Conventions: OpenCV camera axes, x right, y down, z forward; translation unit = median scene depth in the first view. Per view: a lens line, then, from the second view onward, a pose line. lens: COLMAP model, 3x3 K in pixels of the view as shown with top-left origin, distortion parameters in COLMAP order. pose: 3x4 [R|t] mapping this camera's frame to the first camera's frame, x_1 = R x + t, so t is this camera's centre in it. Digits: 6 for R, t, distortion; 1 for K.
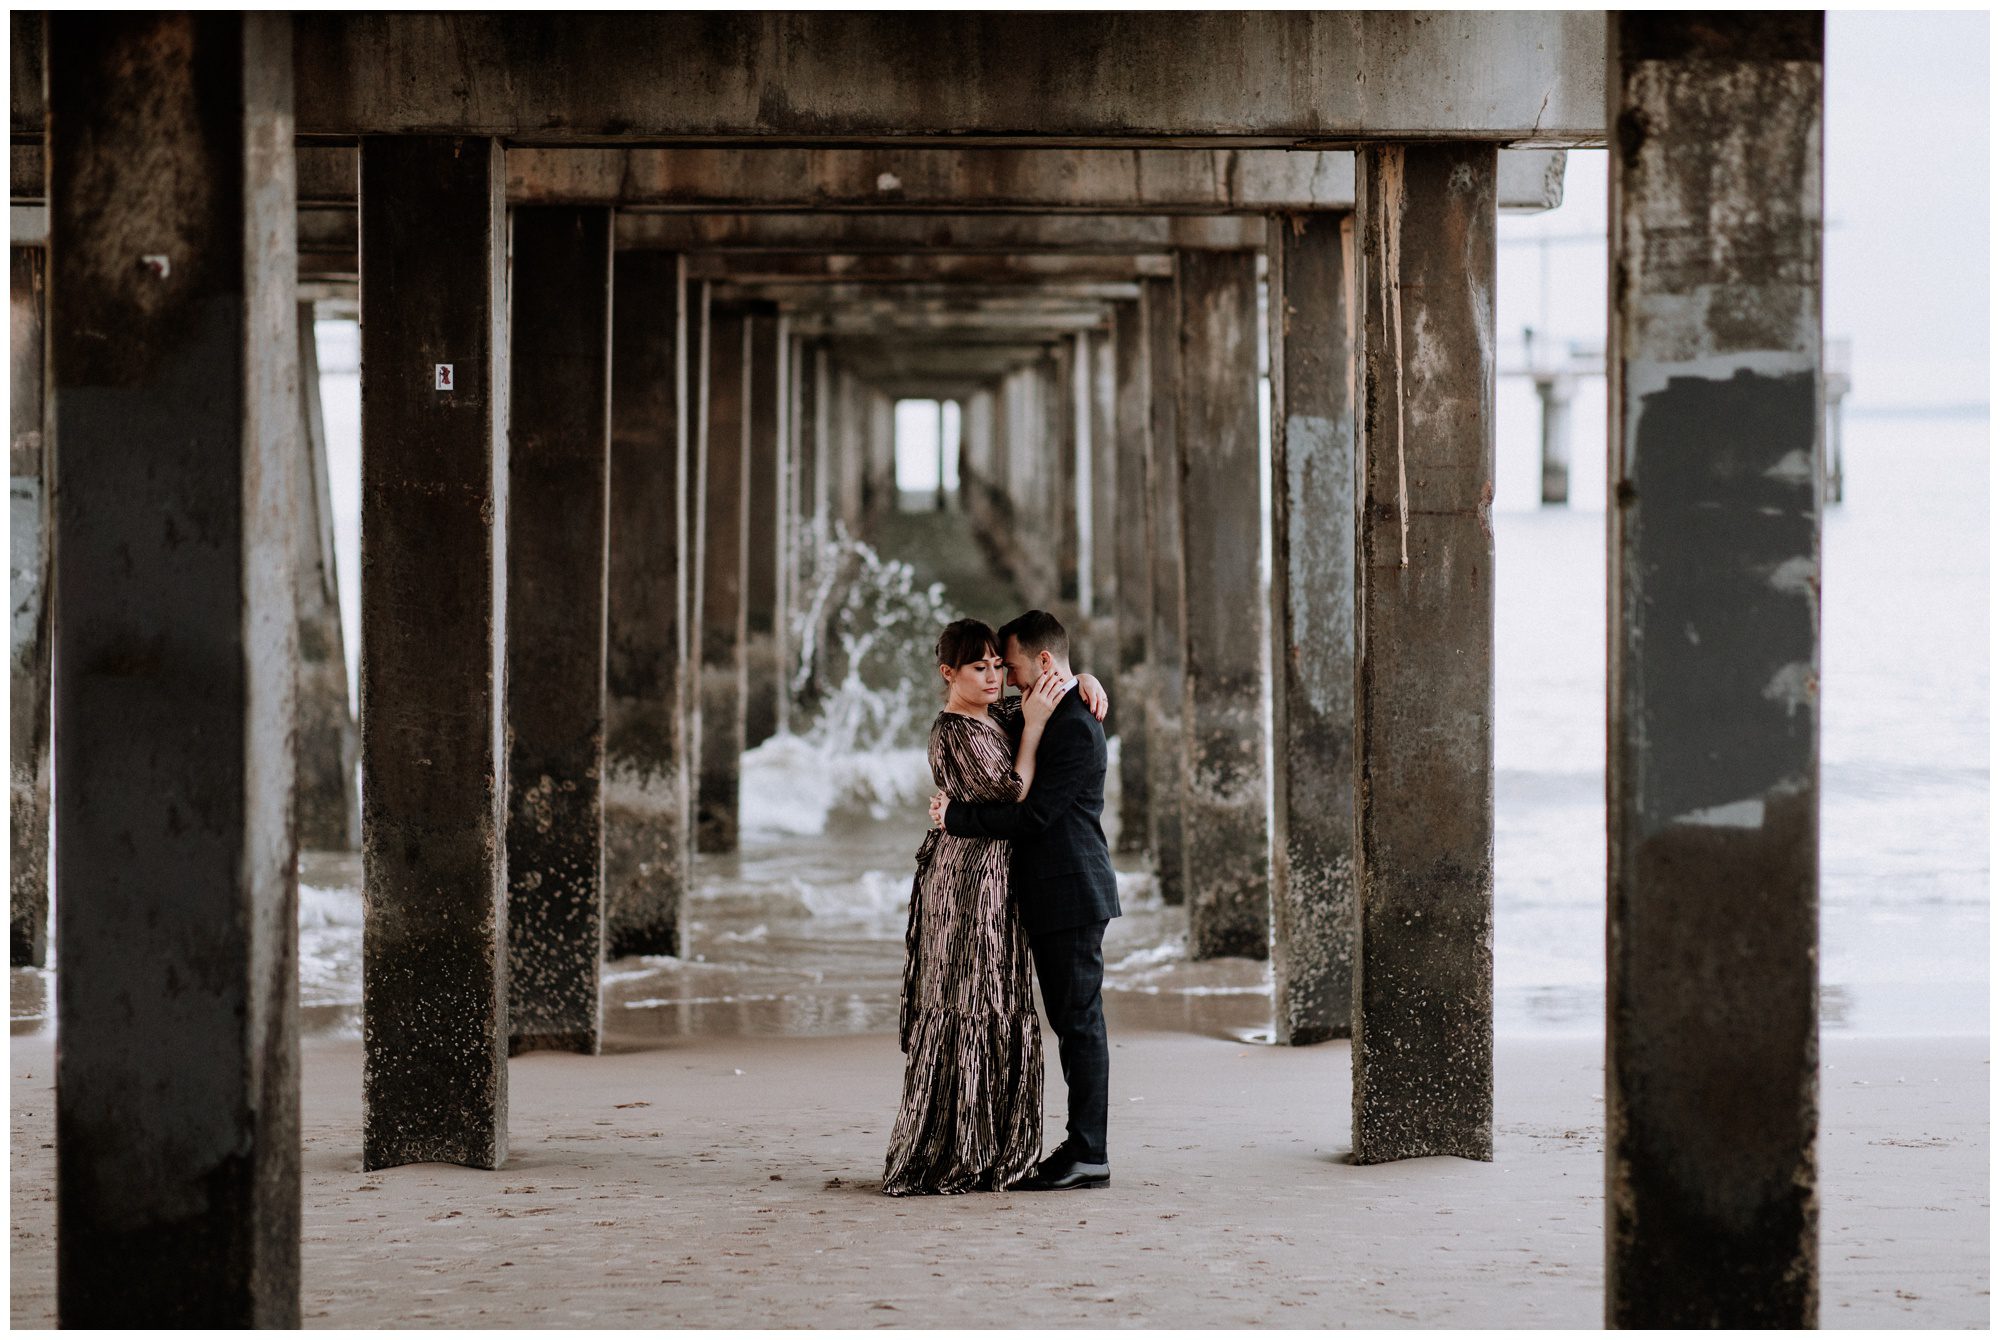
lens RADIAL K [[4748.9, 0, 1081.9], [0, 4748.9, 669.0], [0, 0, 1]] dist [0.131040, 0.202713]
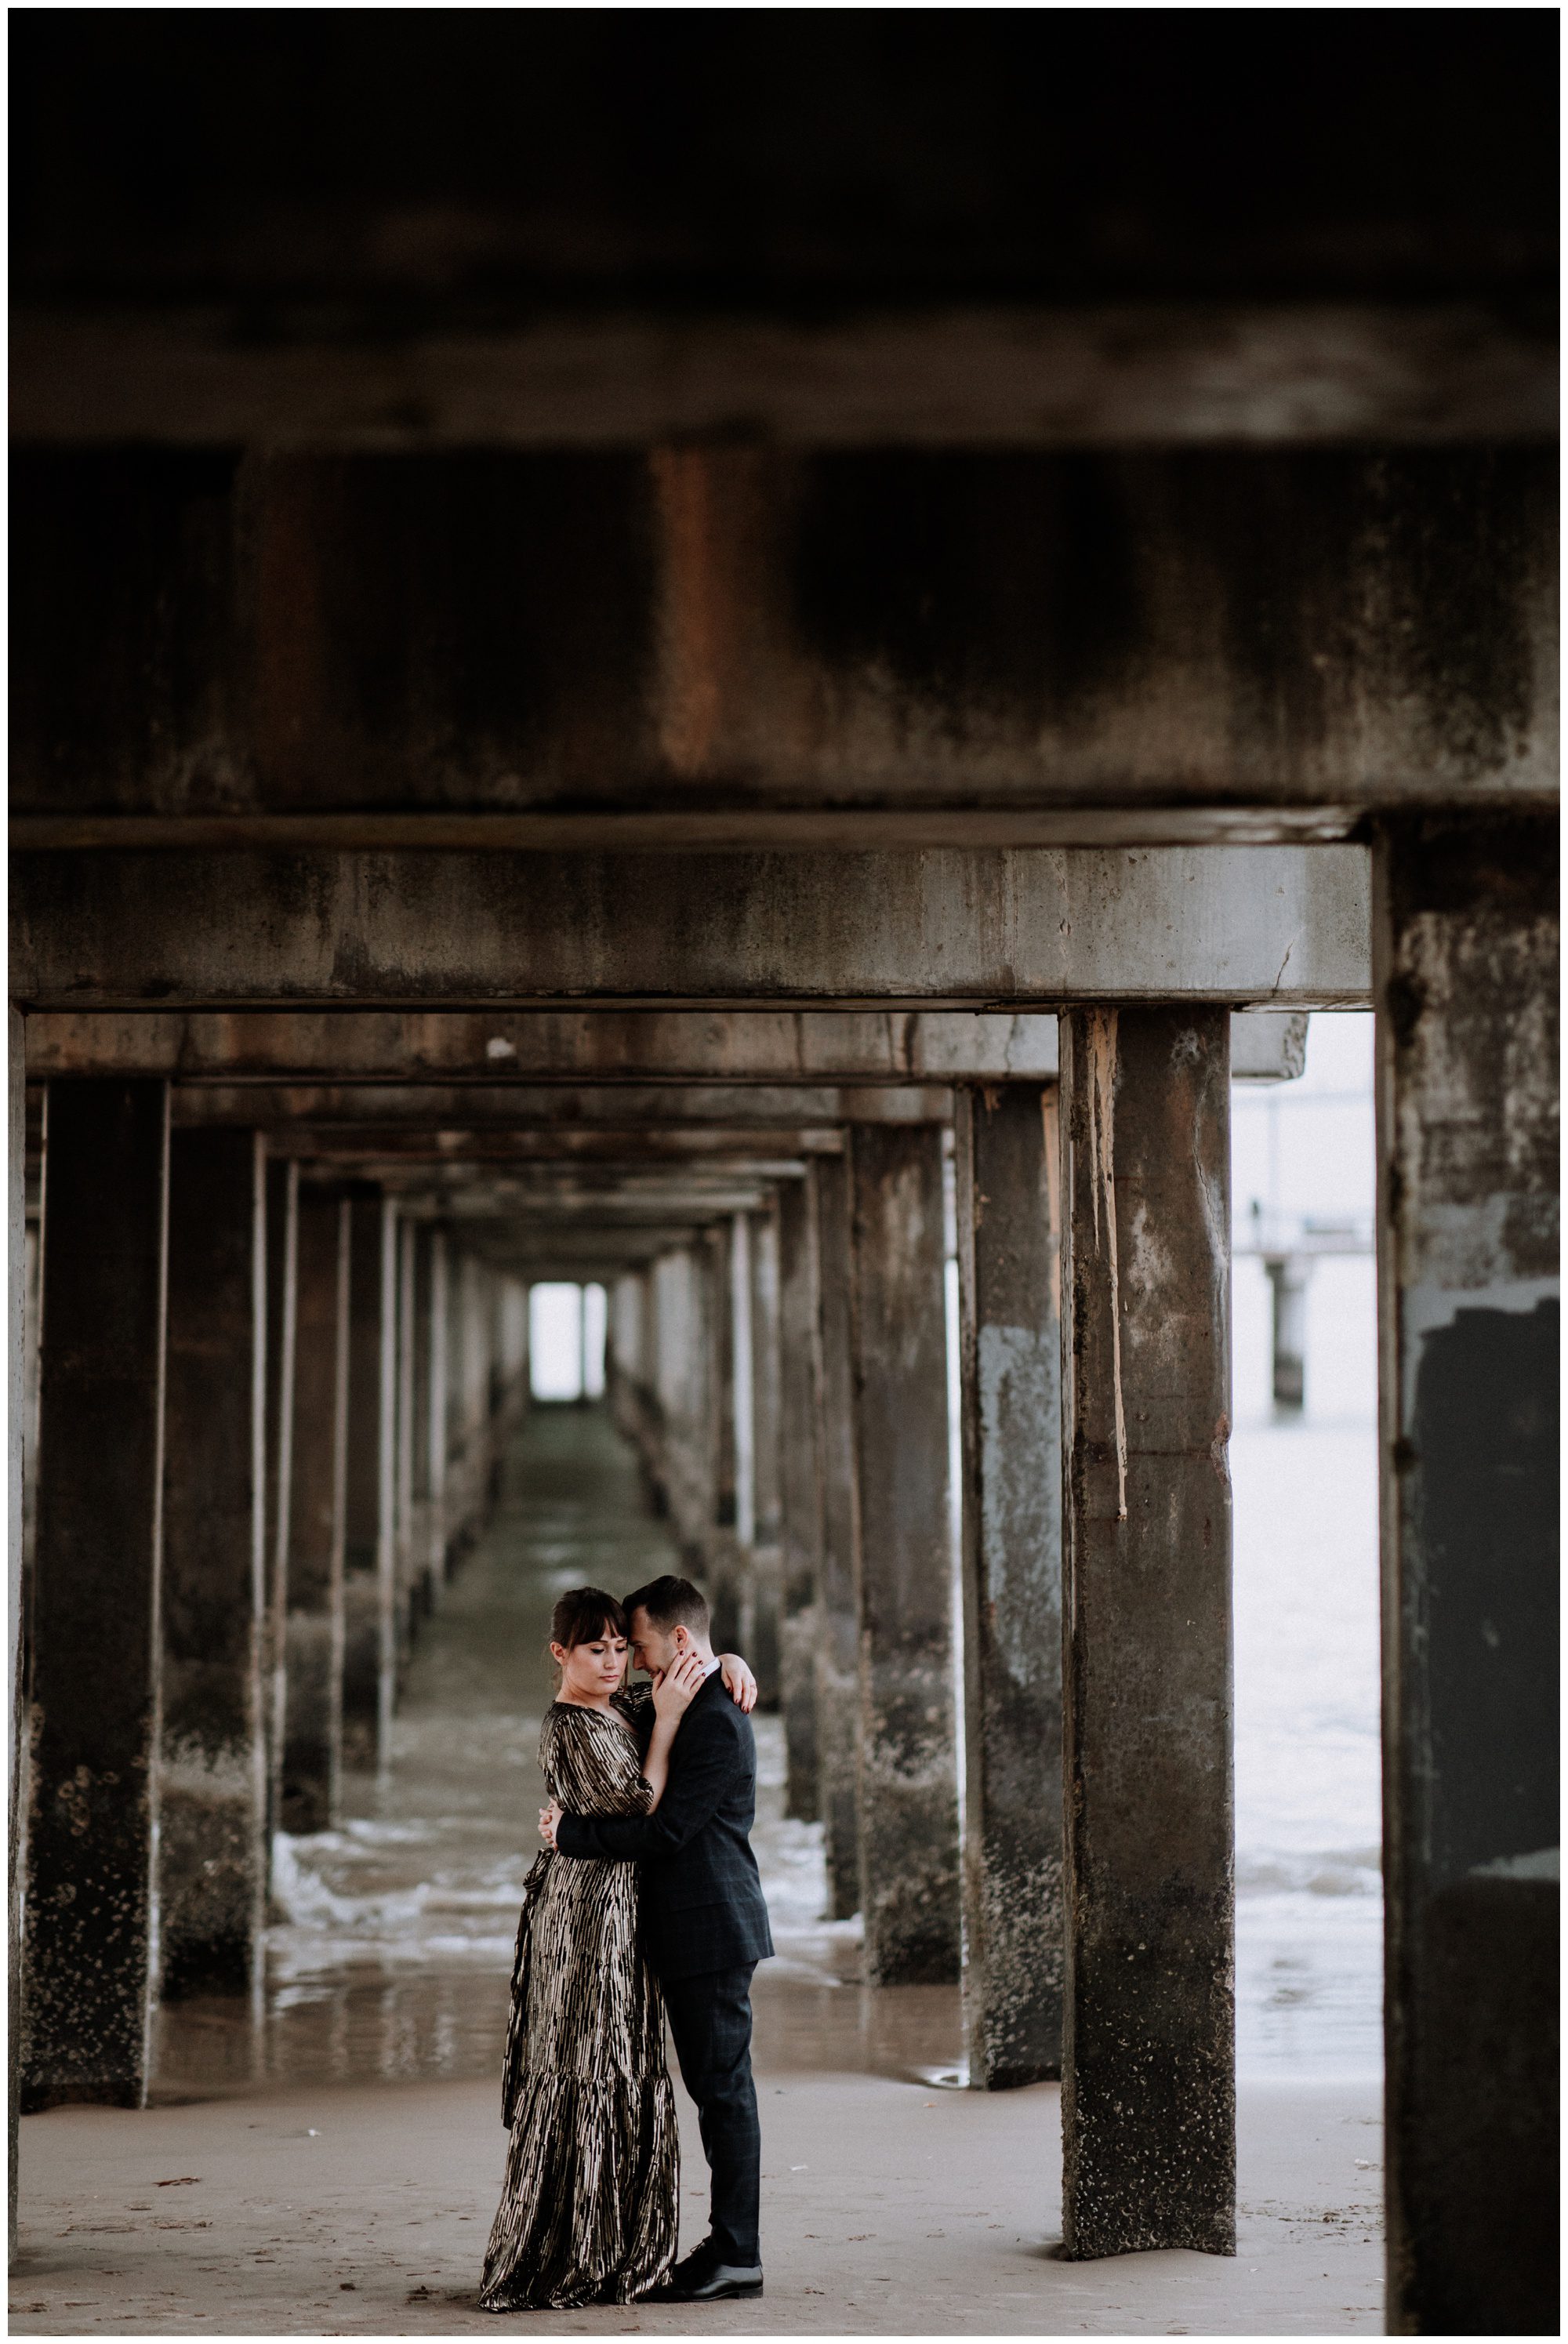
lens RADIAL K [[5458.2, 0, 896.3], [0, 5458.2, 1122.5], [0, 0, 1]] dist [0.002475, 0.891394]
pose [[0.999619, -0.001776, 0.027532, 0.003164], [0.004133, 0.996303, -0.085814, -0.009001], [-0.027277, 0.085895, 0.995931, 0.058398]]
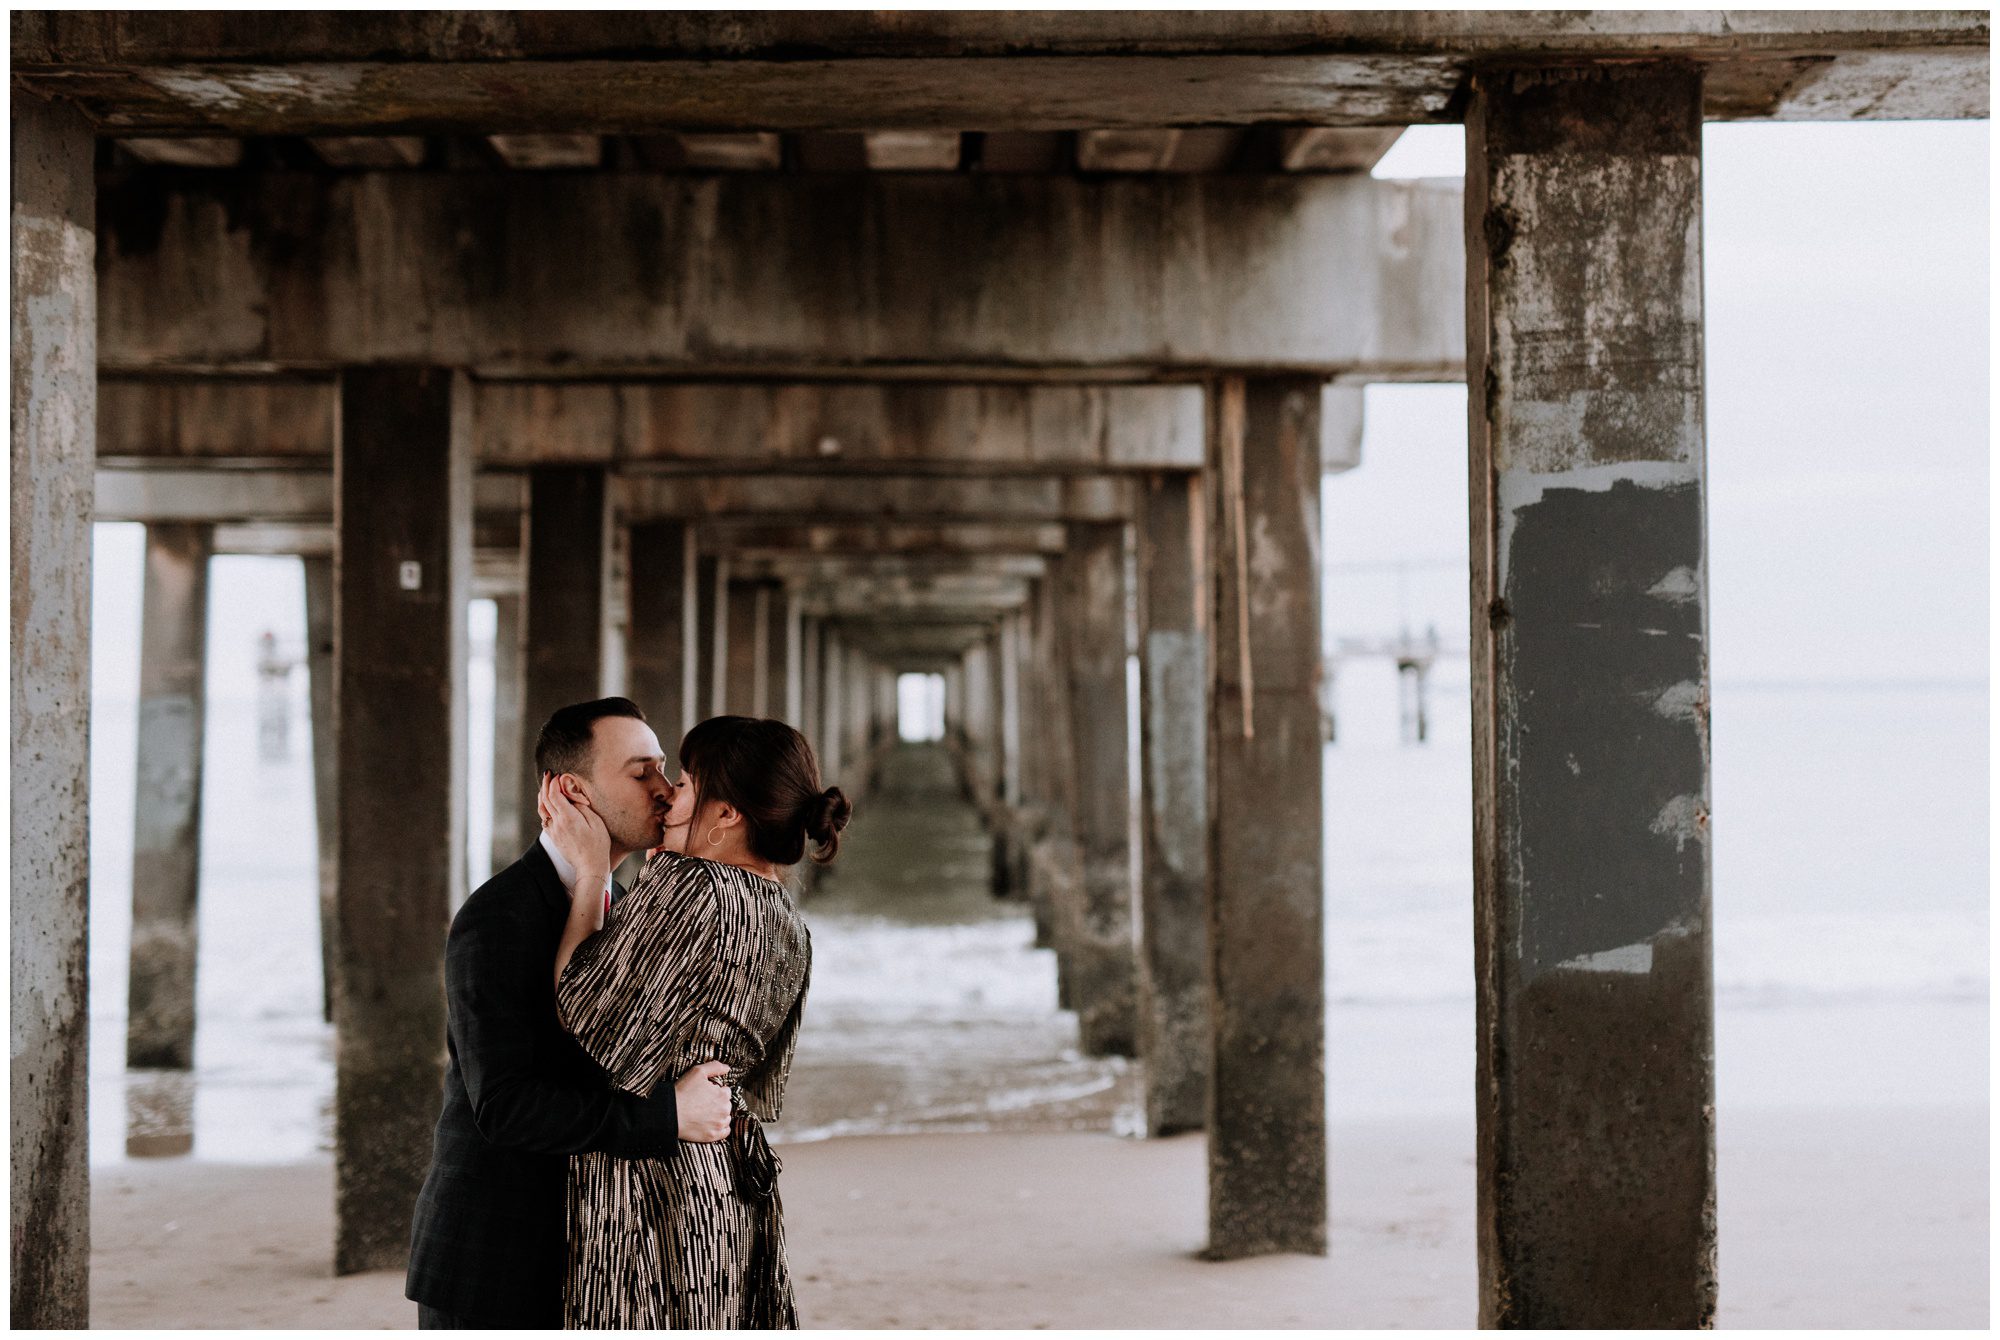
lens RADIAL K [[3094.5, 0, 1134.7], [0, 3094.5, 579.1], [0, 0, 1]] dist [0.004935, -0.009519]
pose [[0.999325, -0.003100, 0.036602, 0.012783], [0.006278, 0.996187, -0.087017, 0.005370], [-0.036193, 0.087188, 0.995534, 0.246906]]
